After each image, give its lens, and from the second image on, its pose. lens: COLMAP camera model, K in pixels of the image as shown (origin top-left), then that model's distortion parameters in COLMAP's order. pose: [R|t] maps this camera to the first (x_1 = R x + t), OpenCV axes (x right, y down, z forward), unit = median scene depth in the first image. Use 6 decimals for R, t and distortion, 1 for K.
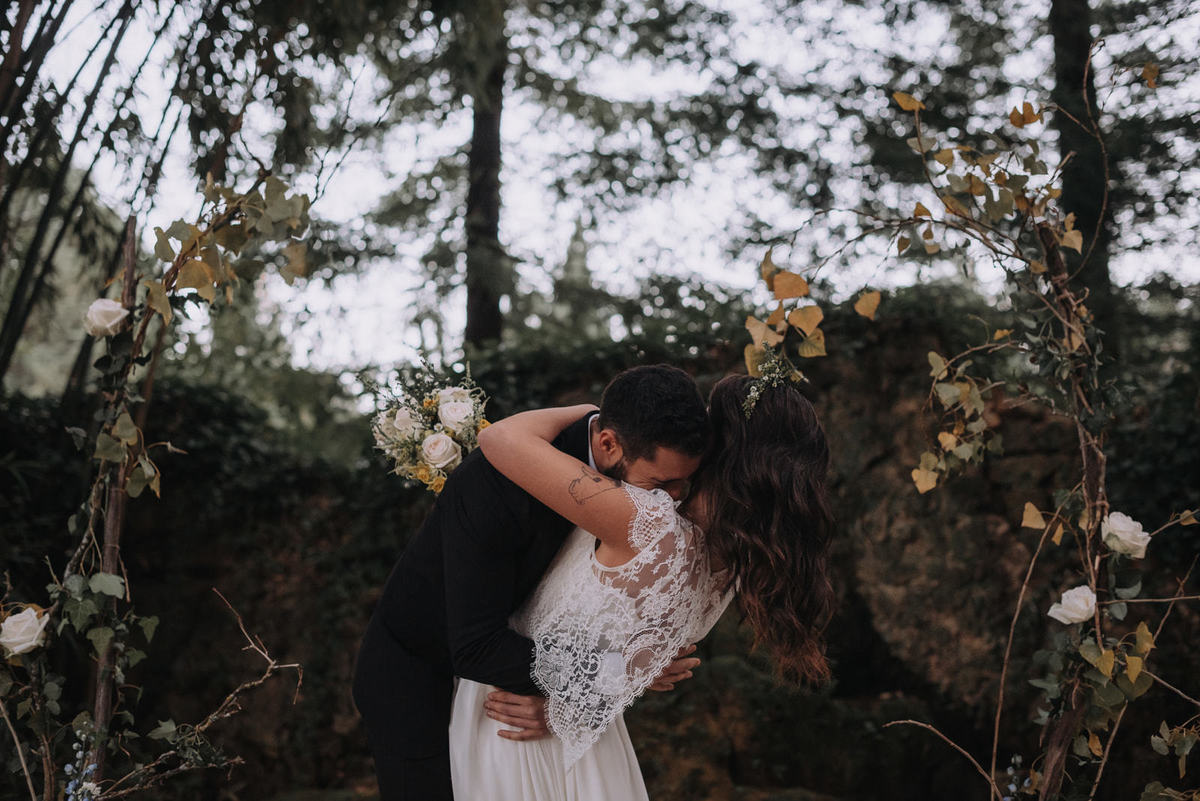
lens RADIAL K [[1733.9, 0, 610.7], [0, 1733.9, 411.9], [0, 0, 1]] dist [-0.111682, 0.000000]
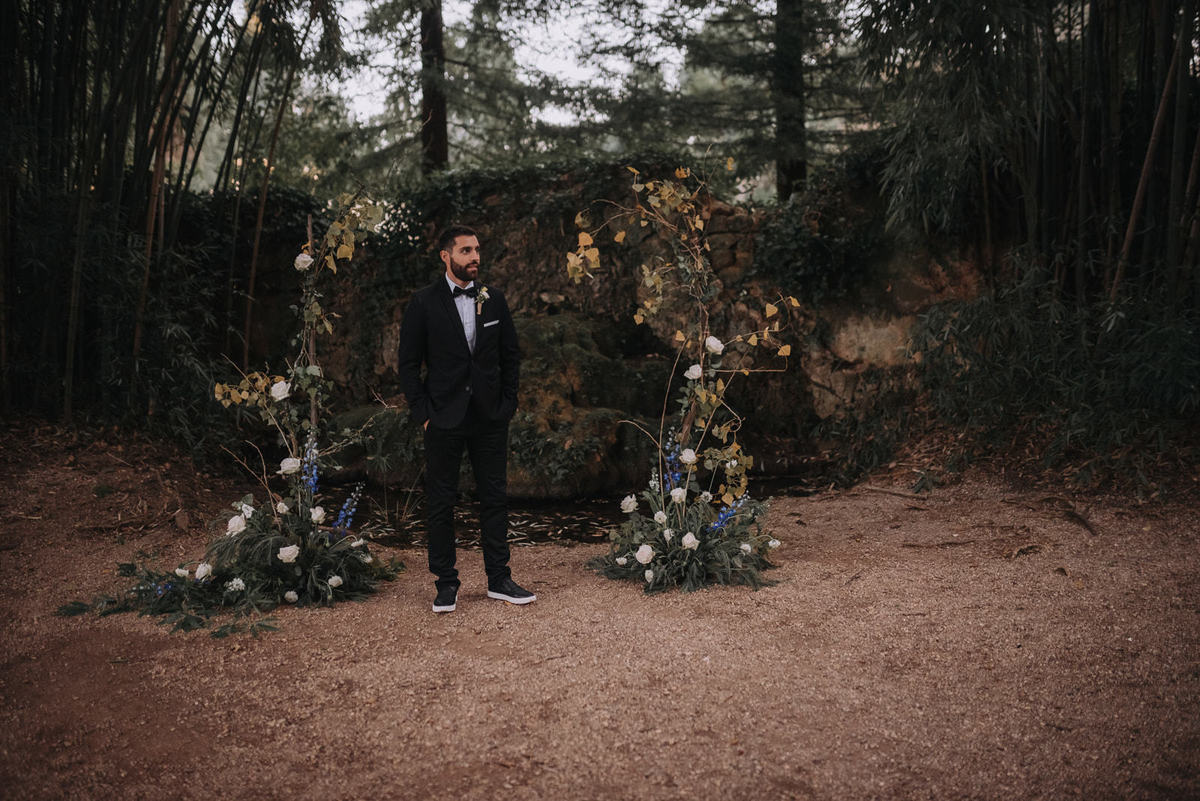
lens RADIAL K [[1137.1, 0, 607.6], [0, 1137.1, 397.2], [0, 0, 1]] dist [-0.024649, 0.000000]
pose [[0.996674, -0.019481, 0.079129, 0.003636], [-0.002043, 0.964728, 0.263240, -0.280964], [-0.081466, -0.262526, 0.961480, -0.602261]]
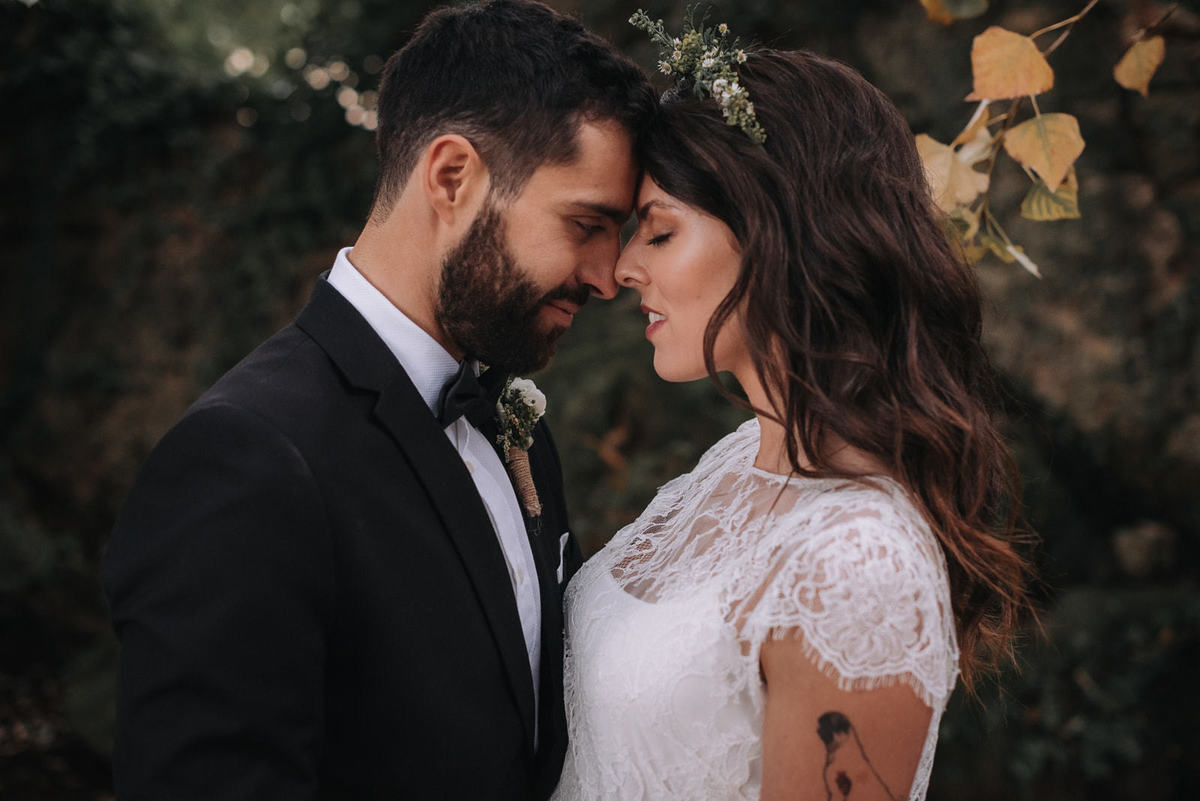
lens RADIAL K [[1733.9, 0, 625.4], [0, 1733.9, 394.2], [0, 0, 1]] dist [-0.111682, 0.000000]
pose [[0.999962, -0.005465, 0.006787, 0.001336], [0.003323, 0.959194, 0.282729, -0.117303], [-0.008055, -0.282695, 0.959176, 0.556107]]
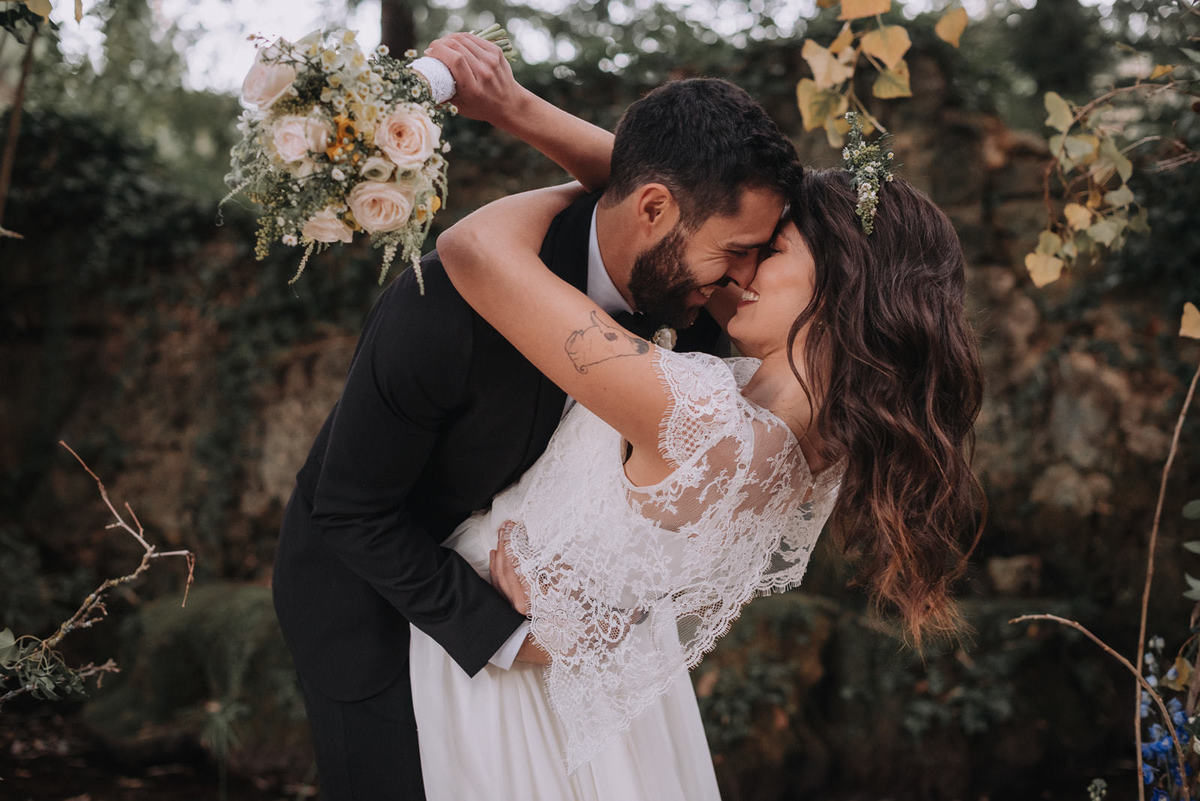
lens RADIAL K [[1733.9, 0, 602.1], [0, 1733.9, 409.2], [0, 0, 1]] dist [-0.111682, 0.000000]
pose [[0.998833, -0.005165, 0.048022, -0.040745], [-0.002593, 0.987096, 0.160108, -0.018121], [-0.048229, -0.160046, 0.985931, 0.272611]]
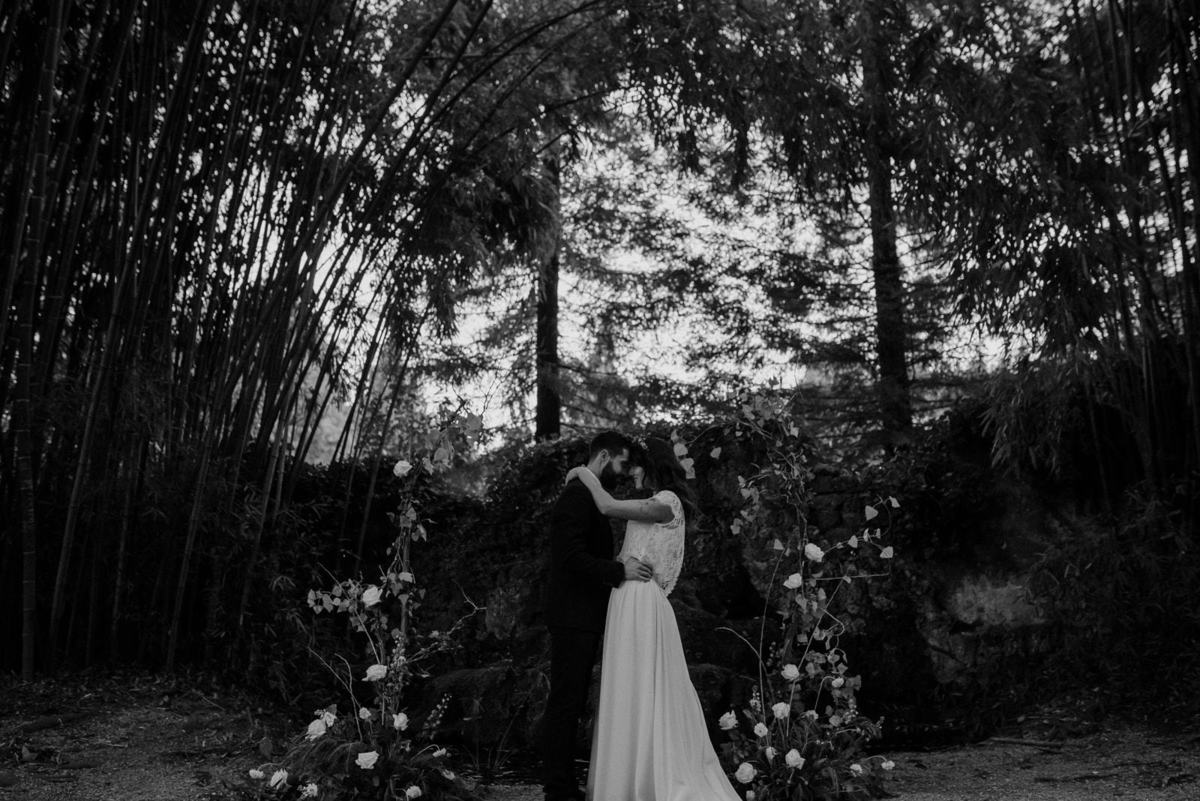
lens RADIAL K [[1137.1, 0, 610.3], [0, 1137.1, 402.7], [0, 0, 1]] dist [-0.024649, 0.000000]
pose [[0.999783, -0.013185, -0.016128, 0.031760], [0.012754, 0.999566, -0.026564, -0.097863], [0.016471, 0.026352, 0.999517, -0.610680]]
